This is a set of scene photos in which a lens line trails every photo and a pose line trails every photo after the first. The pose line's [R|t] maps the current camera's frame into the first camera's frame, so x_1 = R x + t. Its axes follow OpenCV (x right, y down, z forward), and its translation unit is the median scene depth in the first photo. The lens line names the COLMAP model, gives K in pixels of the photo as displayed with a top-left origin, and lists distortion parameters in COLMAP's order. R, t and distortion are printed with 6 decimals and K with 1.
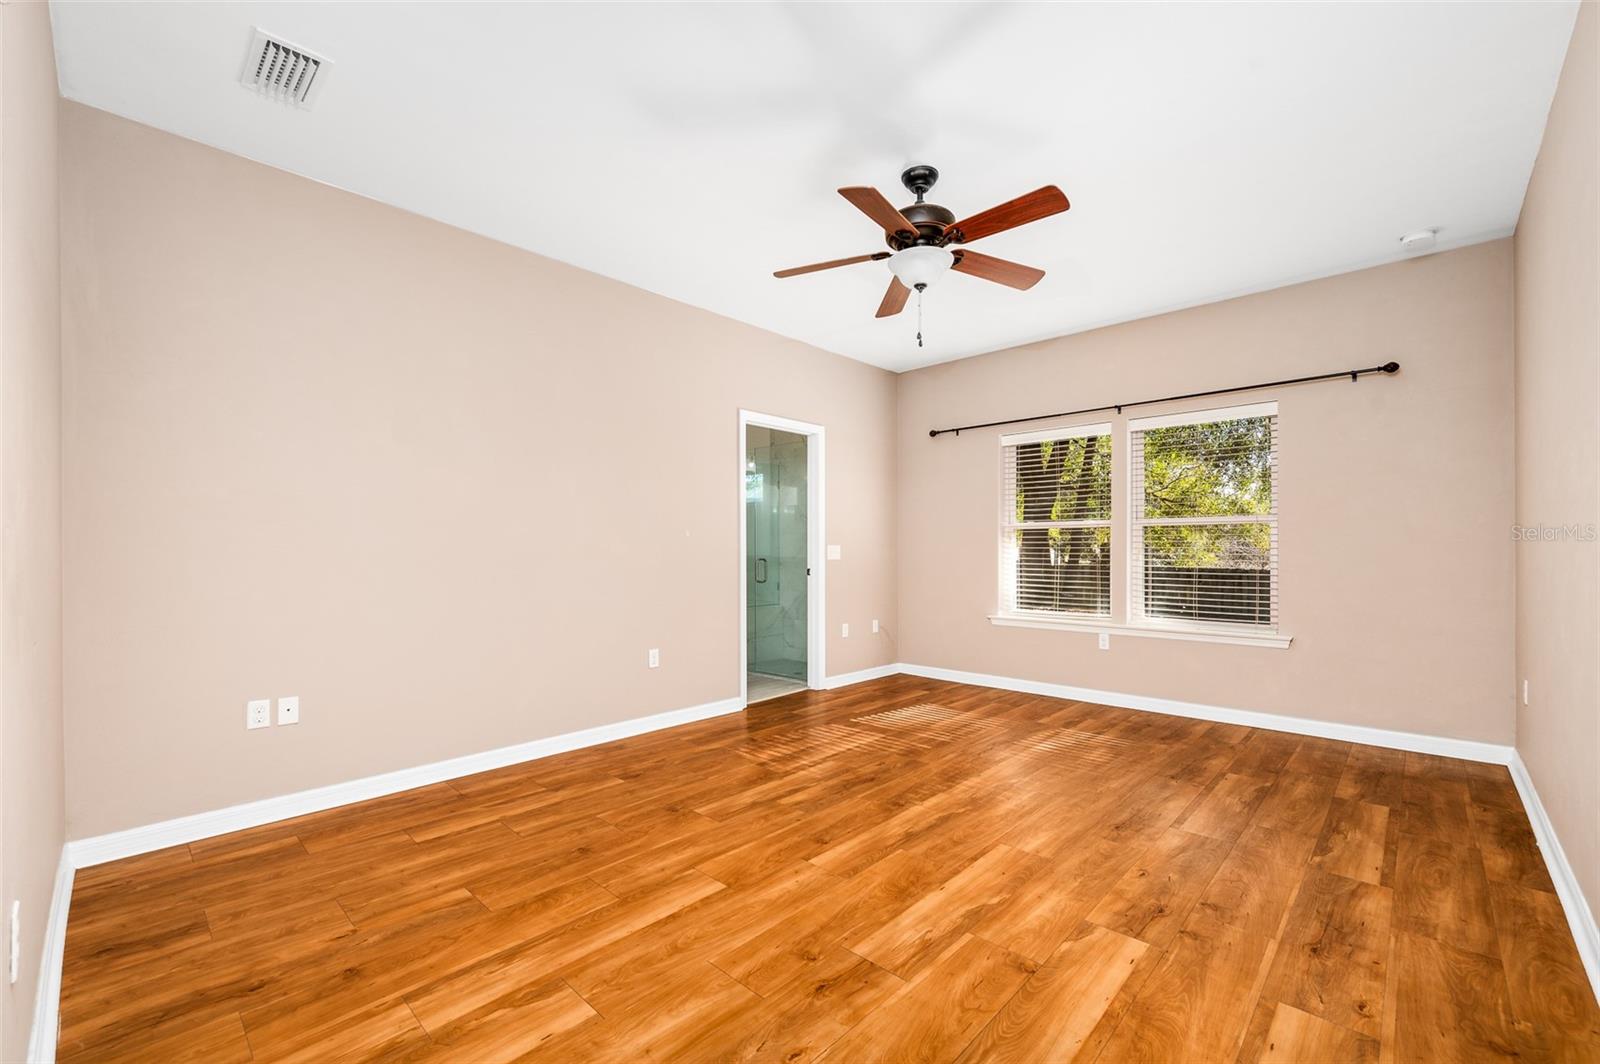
lens RADIAL K [[662.5, 0, 811.6], [0, 662.5, 560.6], [0, 0, 1]] dist [-0.001359, 0.000321]
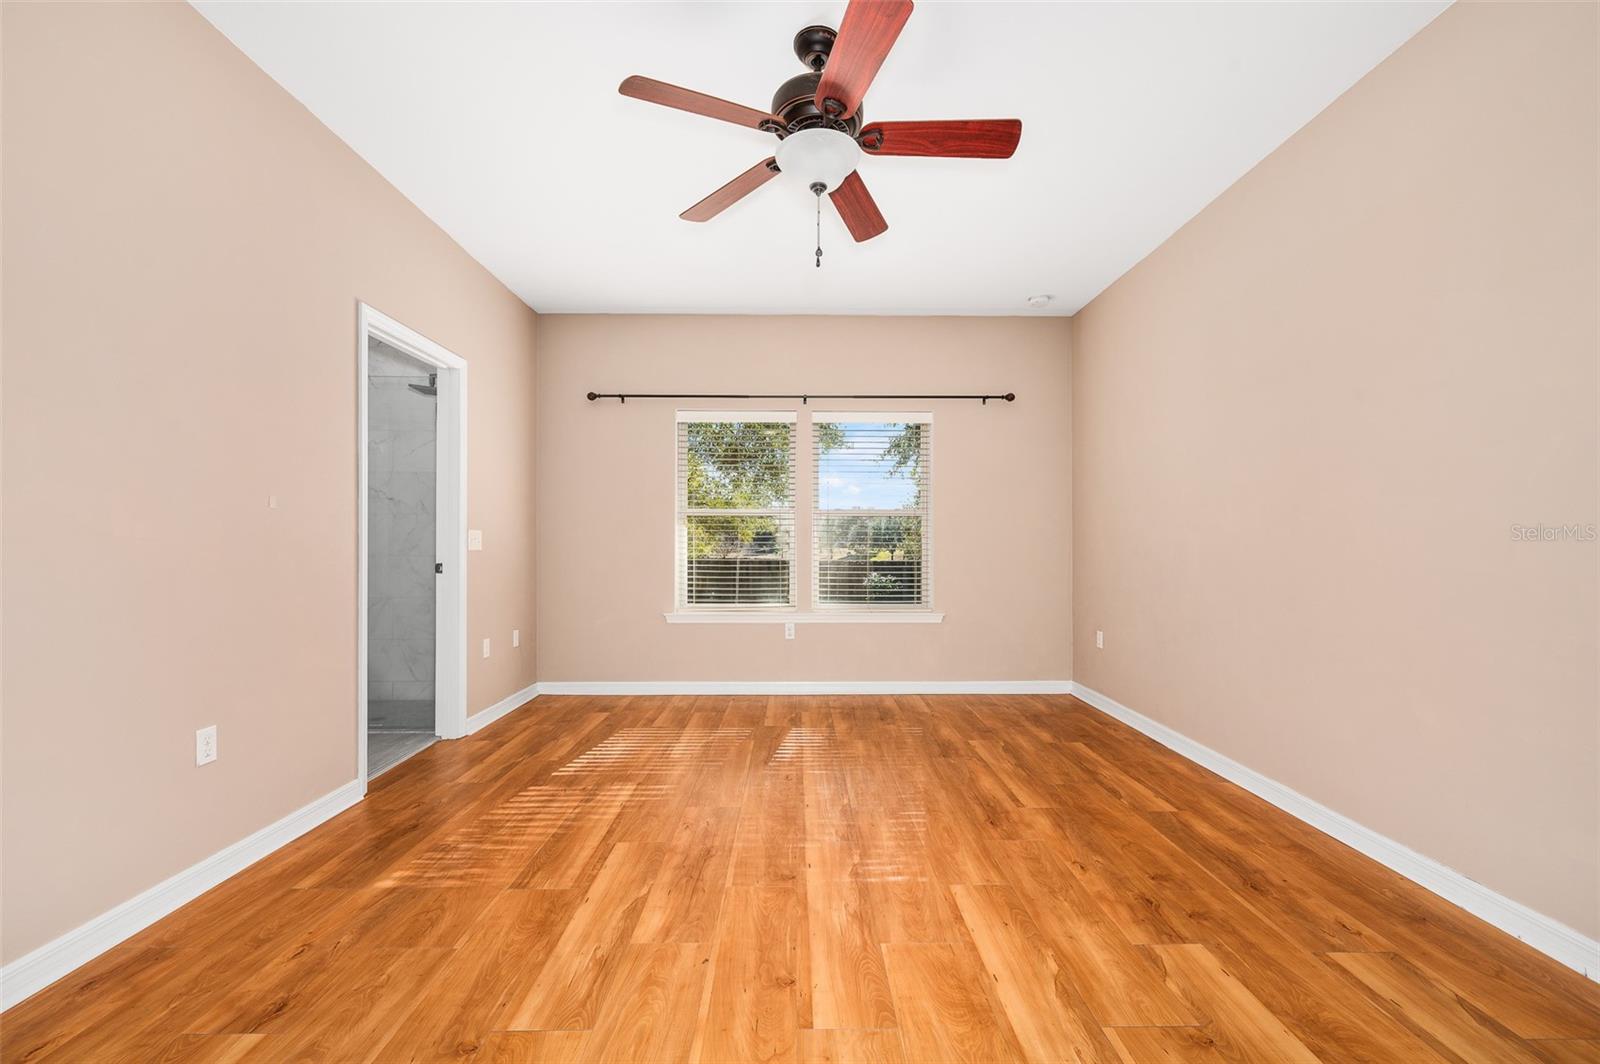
lens RADIAL K [[652.1, 0, 808.3], [0, 652.1, 546.1], [0, 0, 1]] dist [-0.000538, 0.000276]
pose [[0.722217, -0.001155, 0.691666, -0.336276], [0.009085, 0.999928, -0.007817, 0.004533], [-0.691607, 0.011929, 0.722176, 0.431994]]
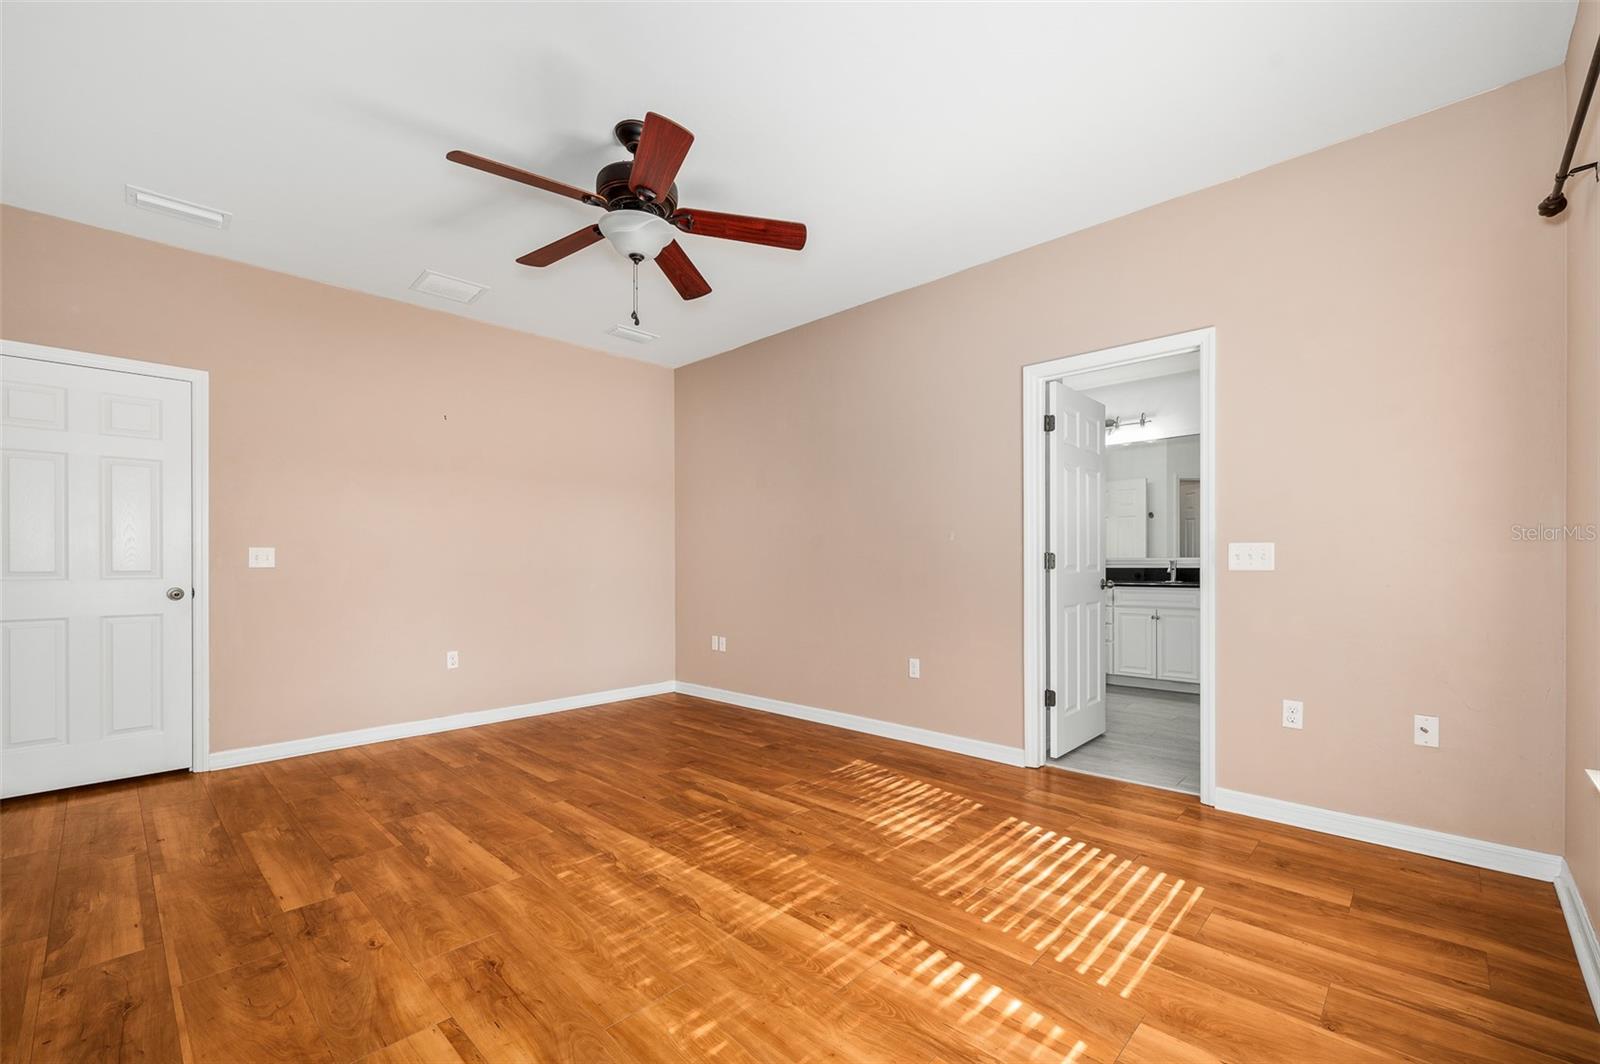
lens RADIAL K [[673.1, 0, 817.5], [0, 673.1, 578.4], [0, 0, 1]] dist [0.001675, 0.000604]
pose [[-0.008256, 0.027318, -0.999593, 0.991680], [-0.008304, 0.999590, 0.027386, -0.011451], [0.999931, 0.008527, -0.008025, 1.163642]]
